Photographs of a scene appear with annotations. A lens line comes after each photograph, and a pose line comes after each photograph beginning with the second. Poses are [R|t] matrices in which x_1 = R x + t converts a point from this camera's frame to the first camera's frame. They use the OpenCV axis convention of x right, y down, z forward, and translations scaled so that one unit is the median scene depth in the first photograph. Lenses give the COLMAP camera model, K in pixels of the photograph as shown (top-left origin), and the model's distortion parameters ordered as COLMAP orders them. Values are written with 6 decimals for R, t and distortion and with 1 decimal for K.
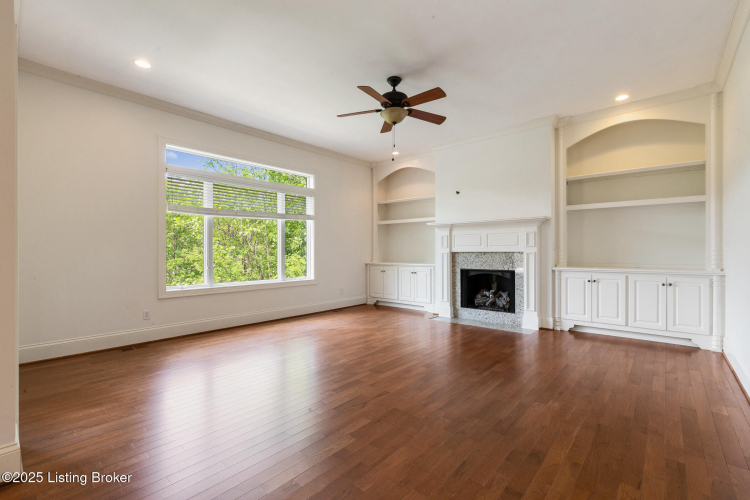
lens RADIAL K [[341.4, 0, 379.8], [0, 341.4, 247.3], [0, 0, 1]] dist [0.018629, -0.000014]
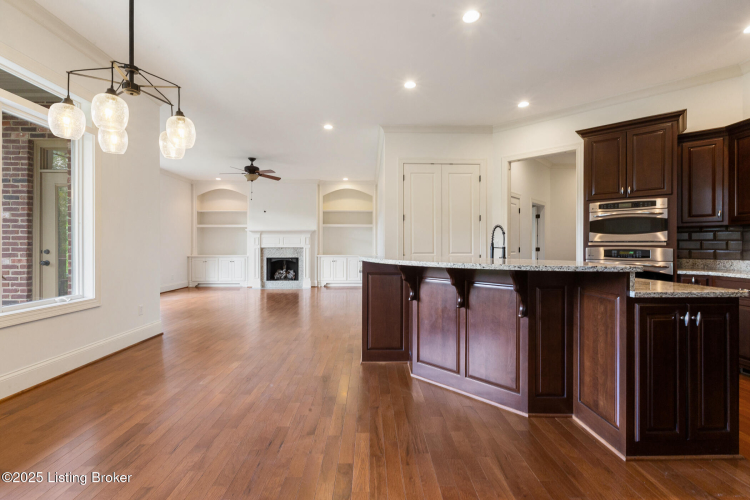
lens RADIAL K [[341.4, 0, 379.8], [0, 341.4, 247.3], [0, 0, 1]] dist [0.018629, -0.000014]
pose [[0.747084, 0.000669, 0.664729, -0.482516], [-0.007246, 0.999948, 0.007137, -0.003778], [-0.664690, -0.010148, 0.747050, -0.642844]]
